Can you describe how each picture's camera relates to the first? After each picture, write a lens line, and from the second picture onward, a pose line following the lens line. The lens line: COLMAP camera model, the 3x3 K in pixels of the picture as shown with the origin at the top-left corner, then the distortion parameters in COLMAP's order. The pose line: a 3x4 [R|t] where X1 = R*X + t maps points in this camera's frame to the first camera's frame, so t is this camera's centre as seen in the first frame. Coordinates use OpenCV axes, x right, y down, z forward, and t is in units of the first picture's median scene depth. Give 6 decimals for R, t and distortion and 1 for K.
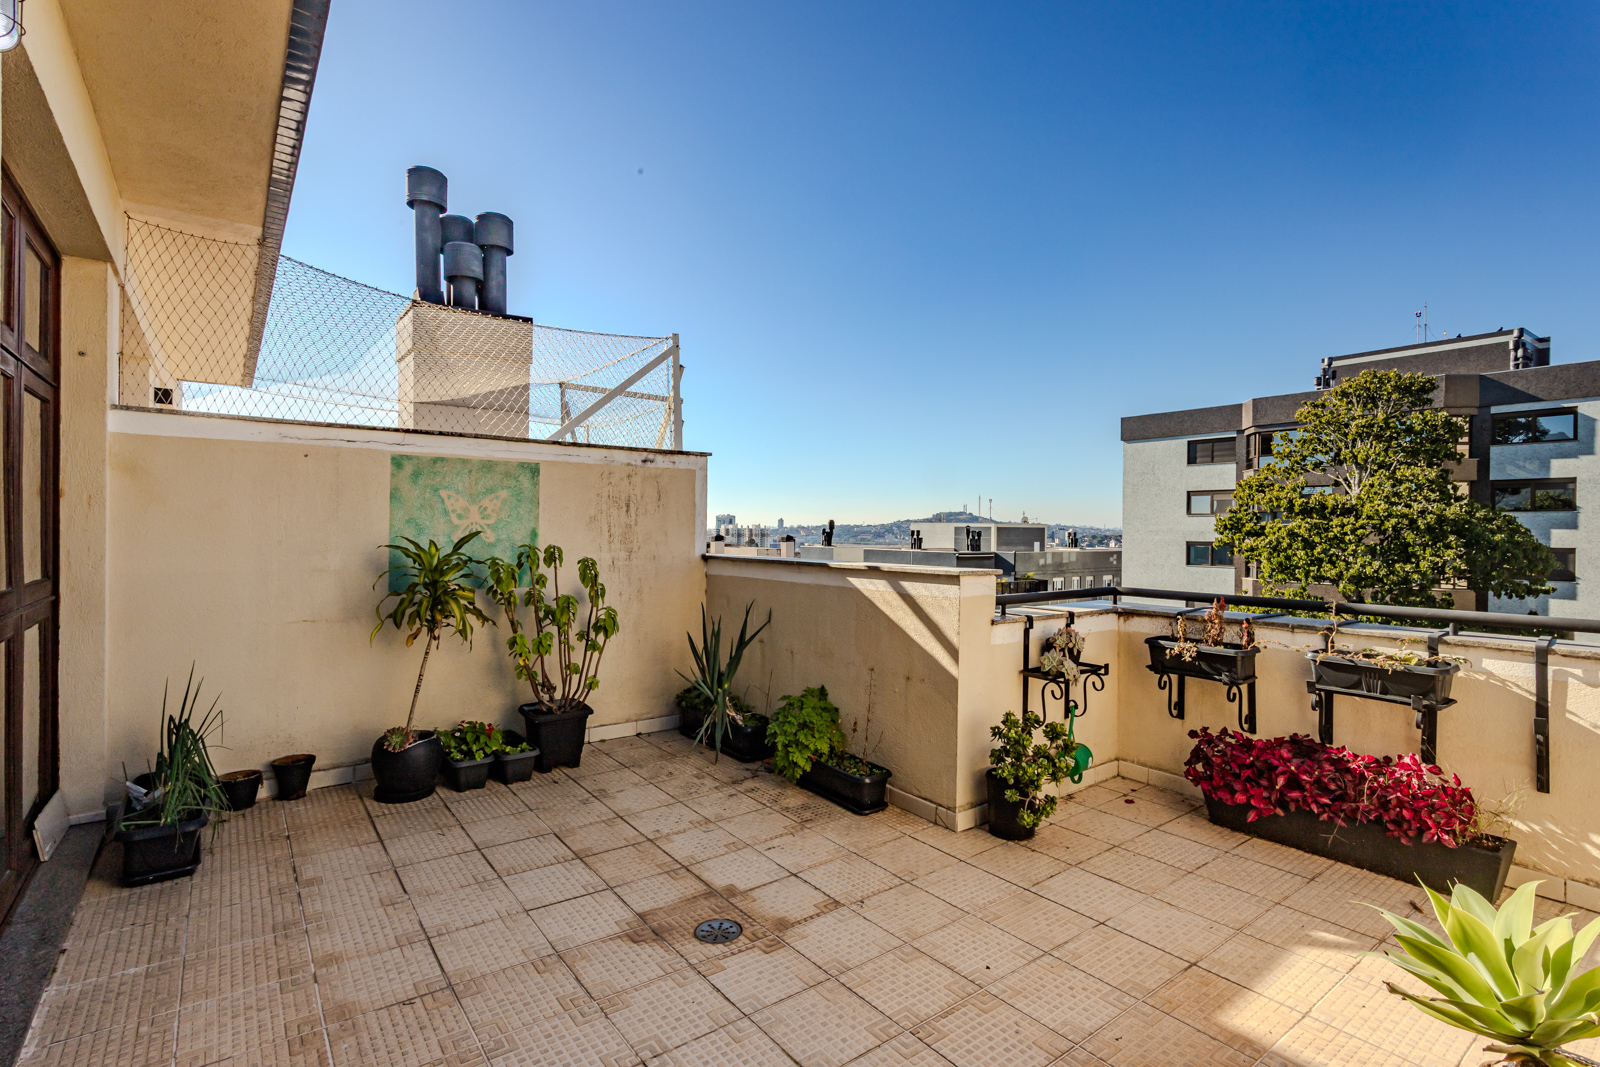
lens RADIAL K [[759.0, 0, 796.7], [0, 759.0, 534.6], [0, 0, 1]] dist [0.001074, 0.002959]
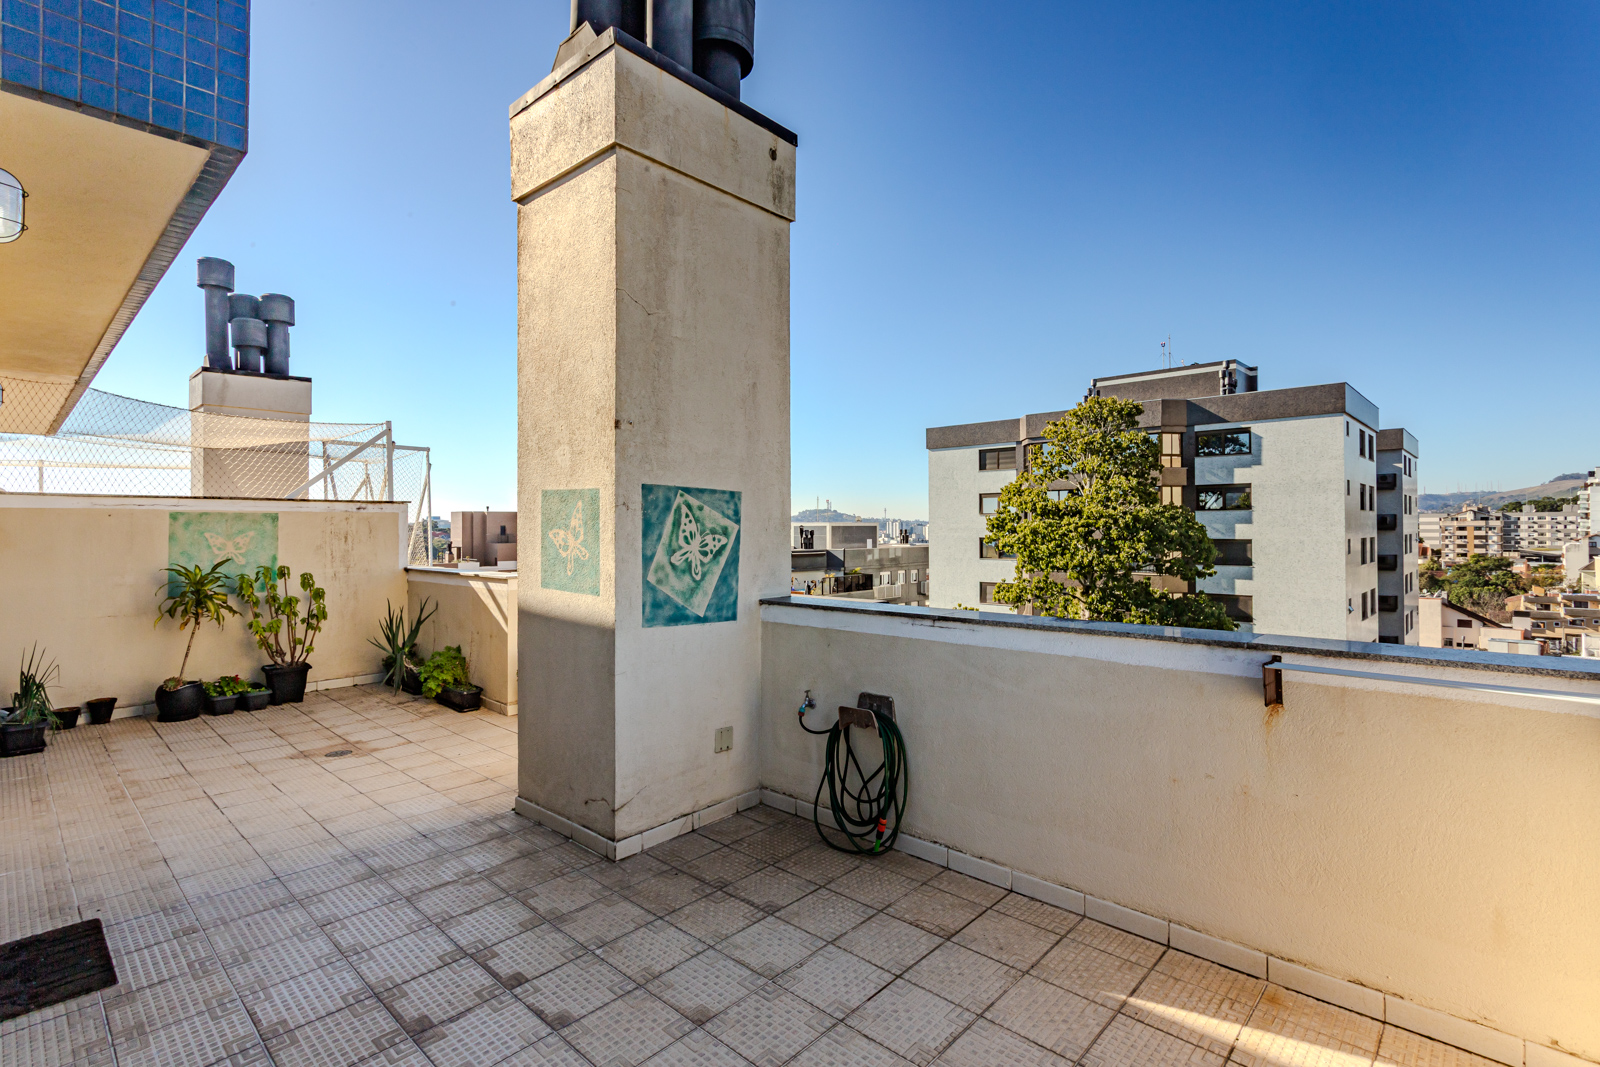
lens RADIAL K [[759.0, 0, 793.7], [0, 759.0, 517.9], [0, 0, 1]] dist [0.001074, 0.002959]
pose [[0.985619, -0.011457, 0.168596, 0.078302], [0.014740, 0.999725, -0.018234, -0.006837], [-0.168341, 0.020457, 0.985517, -0.128092]]
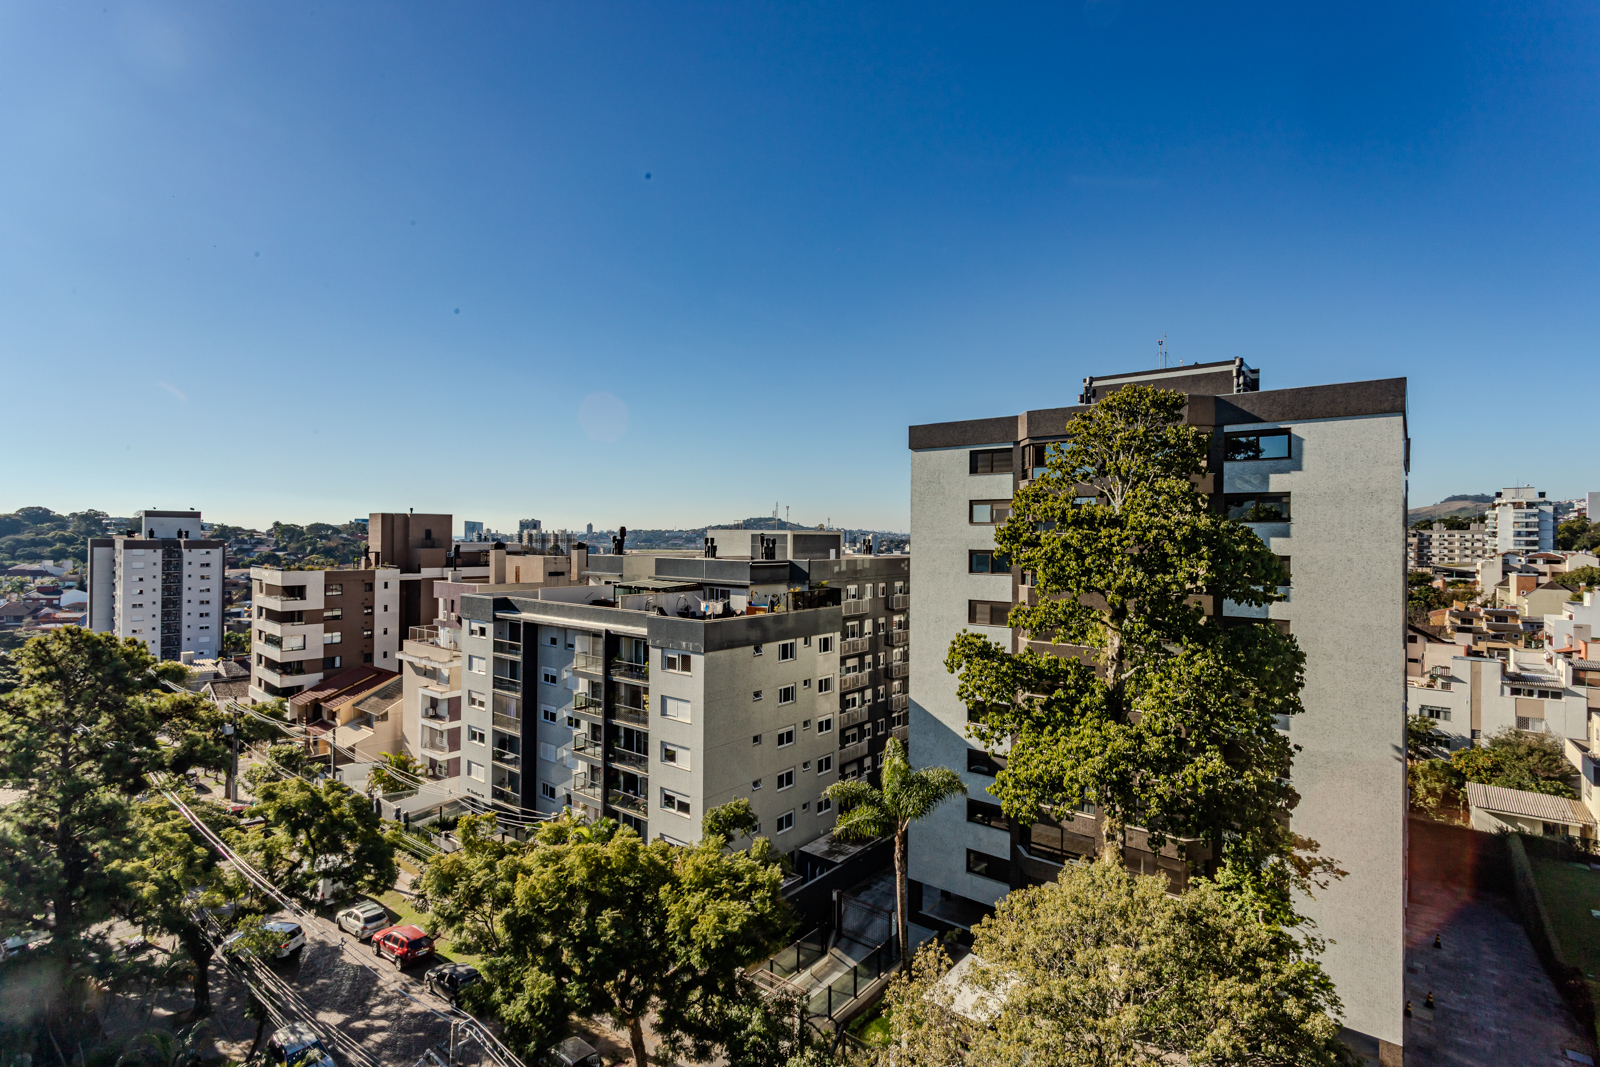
lens RADIAL K [[759.0, 0, 800.4], [0, 759.0, 532.9], [0, 0, 1]] dist [0.001074, 0.002959]
pose [[0.968047, 0.000280, 0.250768, 0.072289], [0.001934, 0.999961, -0.008581, -0.008881], [-0.250761, 0.008792, 0.968009, 0.134034]]
